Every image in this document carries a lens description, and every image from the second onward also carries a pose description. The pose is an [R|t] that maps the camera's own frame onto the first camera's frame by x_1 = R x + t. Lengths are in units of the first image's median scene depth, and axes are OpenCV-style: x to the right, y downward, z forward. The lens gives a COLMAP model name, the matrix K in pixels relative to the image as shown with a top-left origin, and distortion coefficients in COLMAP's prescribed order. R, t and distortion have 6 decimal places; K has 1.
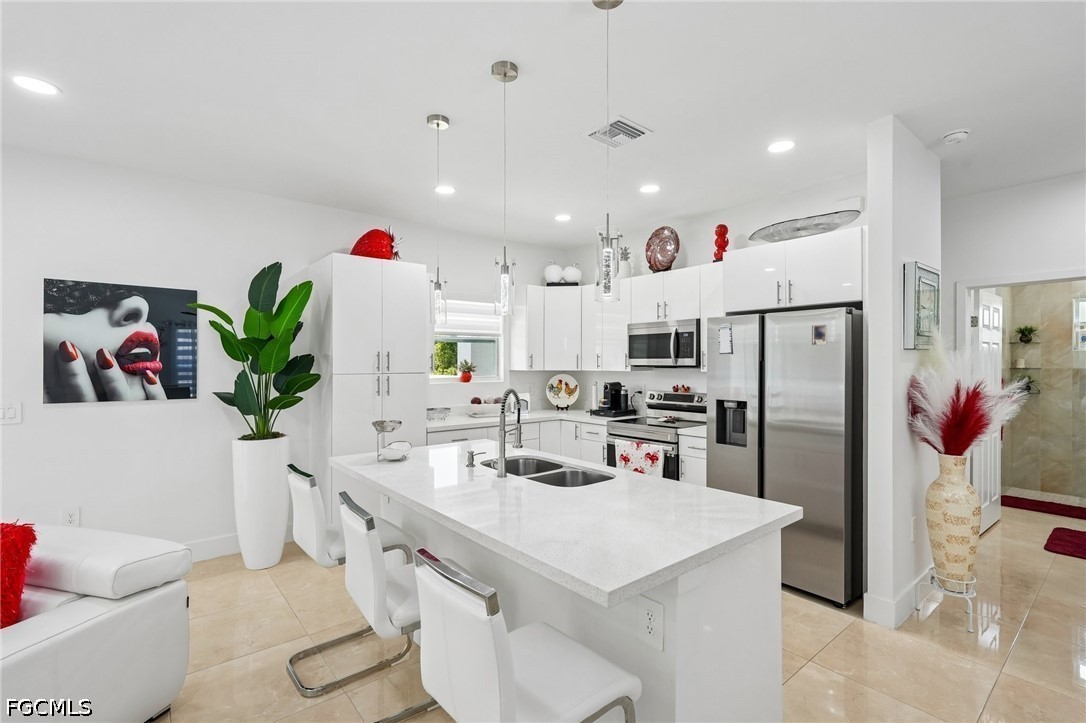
lens RADIAL K [[498.0, 0, 544.5], [0, 498.0, 361.6], [0, 0, 1]] dist [-0.013538, 0.008944]
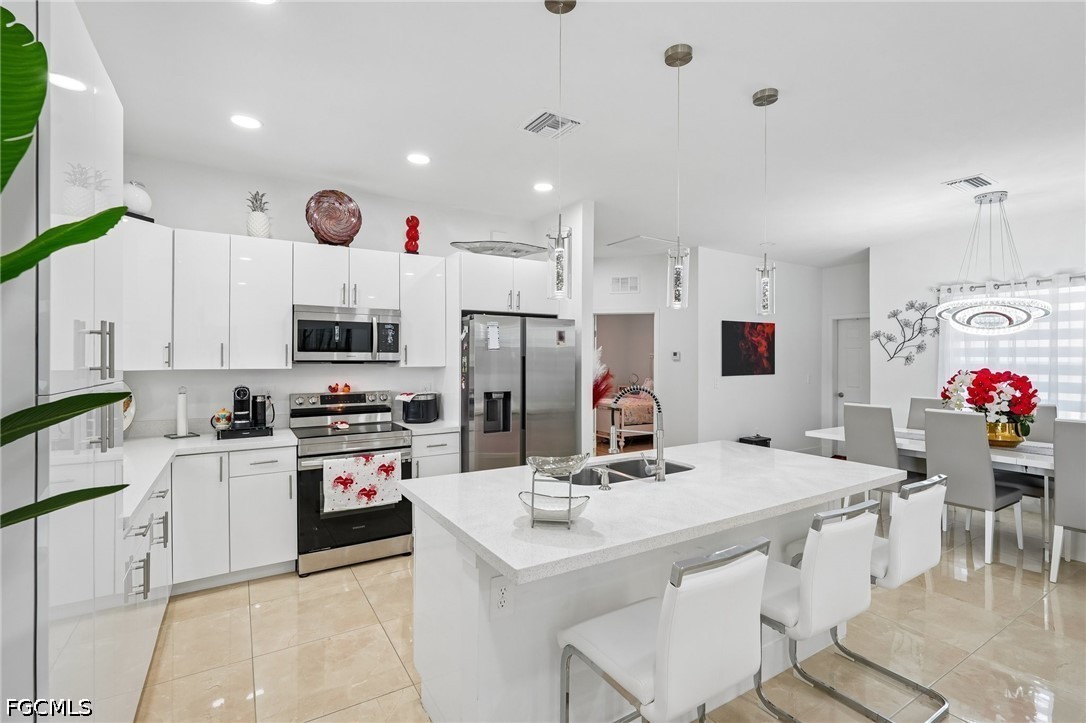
lens RADIAL K [[498.0, 0, 544.5], [0, 498.0, 361.6], [0, 0, 1]] dist [-0.013538, 0.008944]
pose [[0.134402, -0.005930, 0.990909, -0.692819], [-0.004679, 0.999967, 0.006619, 0.002752], [-0.990916, -0.005527, 0.134370, 0.727378]]
